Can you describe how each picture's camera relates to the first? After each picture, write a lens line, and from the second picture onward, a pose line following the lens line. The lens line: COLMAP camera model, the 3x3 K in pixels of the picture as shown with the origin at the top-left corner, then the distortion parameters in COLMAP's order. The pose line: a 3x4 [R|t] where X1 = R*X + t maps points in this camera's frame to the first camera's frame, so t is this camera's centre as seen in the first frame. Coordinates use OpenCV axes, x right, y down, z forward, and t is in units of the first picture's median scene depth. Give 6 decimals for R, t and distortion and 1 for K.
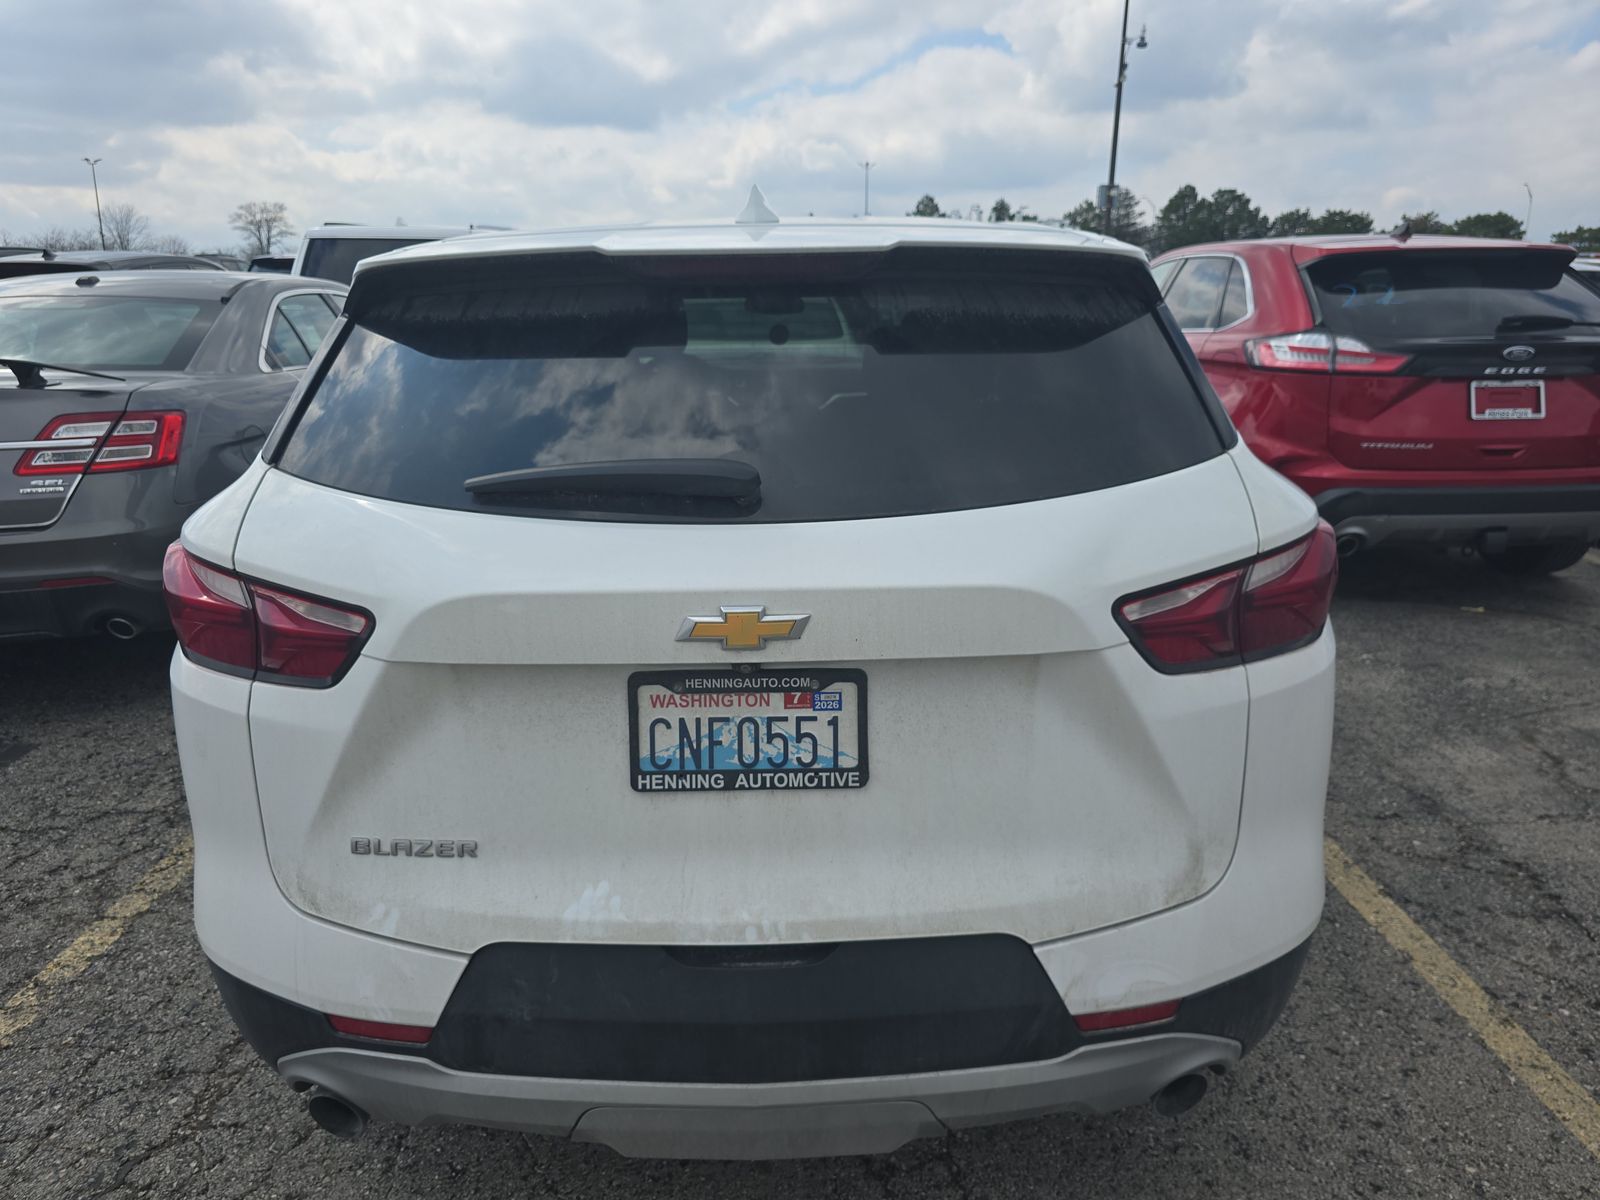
lens RADIAL K [[1061.5, 0, 794.9], [0, 1061.5, 597.9], [0, 0, 1]] dist [0.053873, -0.048975]
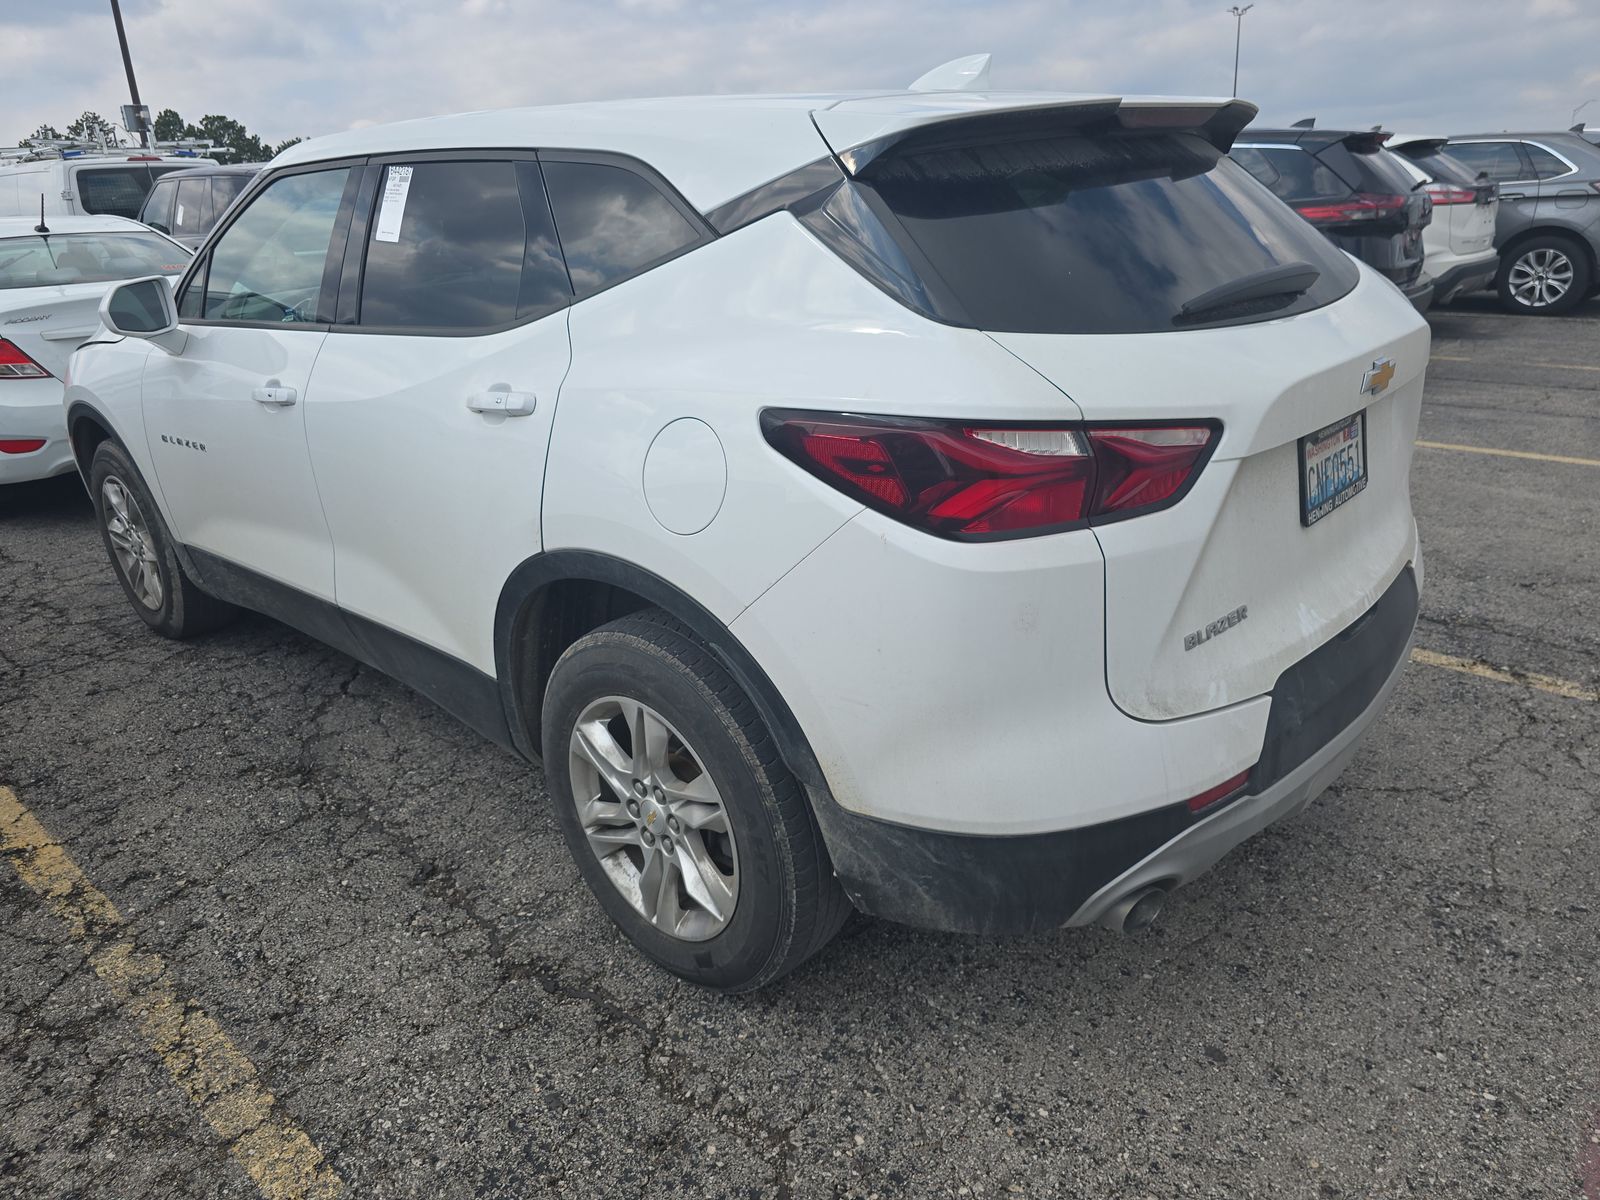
lens RADIAL K [[1061.5, 0, 794.9], [0, 1061.5, 597.9], [0, 0, 1]] dist [0.053873, -0.048975]
pose [[0.688776, -0.285333, 0.666463, -1.425590], [0.249860, 0.956398, 0.151238, -0.084904], [-0.680557, 0.062353, 0.730037, 0.463645]]
